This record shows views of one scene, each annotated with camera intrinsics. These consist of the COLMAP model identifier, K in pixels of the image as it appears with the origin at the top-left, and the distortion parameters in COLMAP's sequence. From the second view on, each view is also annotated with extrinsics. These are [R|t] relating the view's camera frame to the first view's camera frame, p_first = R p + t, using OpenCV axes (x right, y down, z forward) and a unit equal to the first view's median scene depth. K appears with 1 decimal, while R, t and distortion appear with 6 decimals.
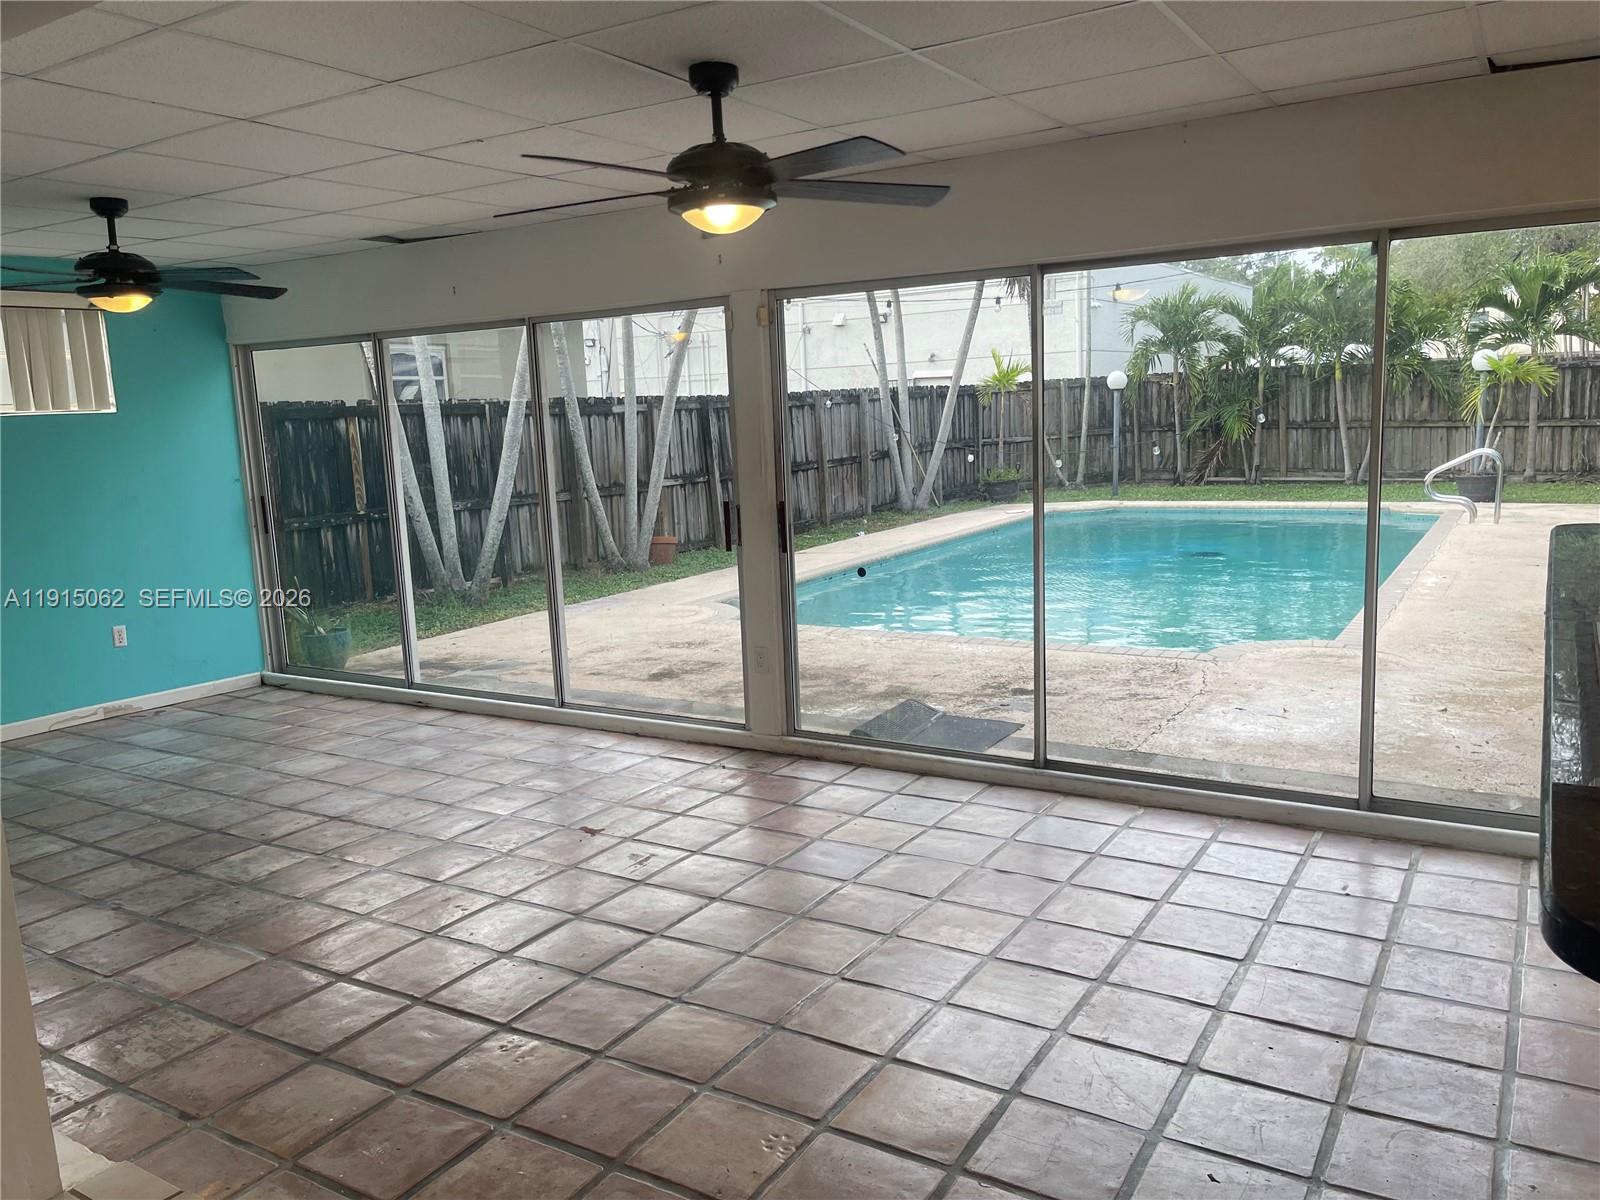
lens RADIAL K [[1197.9, 0, 800.0], [0, 1197.9, 600.0], [0, 0, 1]] dist [0.084334, -0.122196]
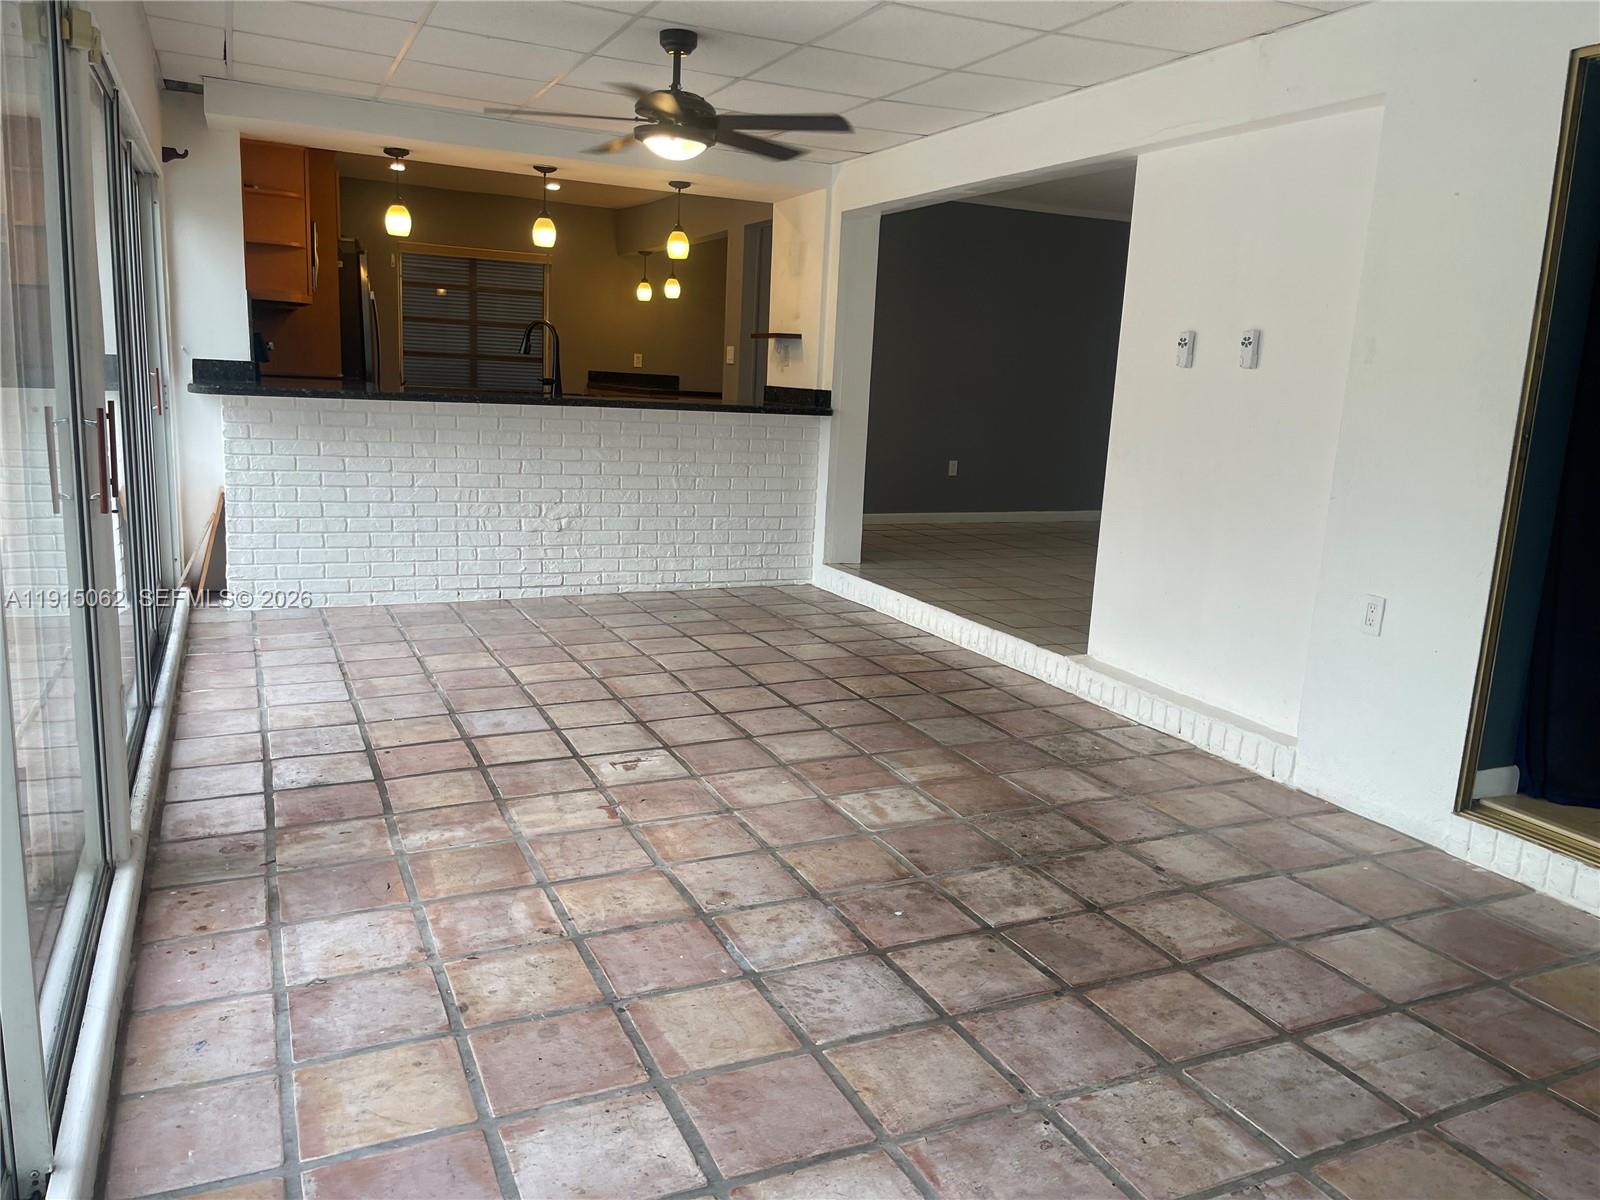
lens RADIAL K [[1197.9, 0, 800.0], [0, 1197.9, 600.0], [0, 0, 1]] dist [0.084334, -0.122196]
pose [[-0.827680, -0.107733, 0.550762, -0.683892], [0.068221, 0.954808, 0.289288, -0.158169], [-0.557038, 0.277012, -0.782926, 1.492806]]
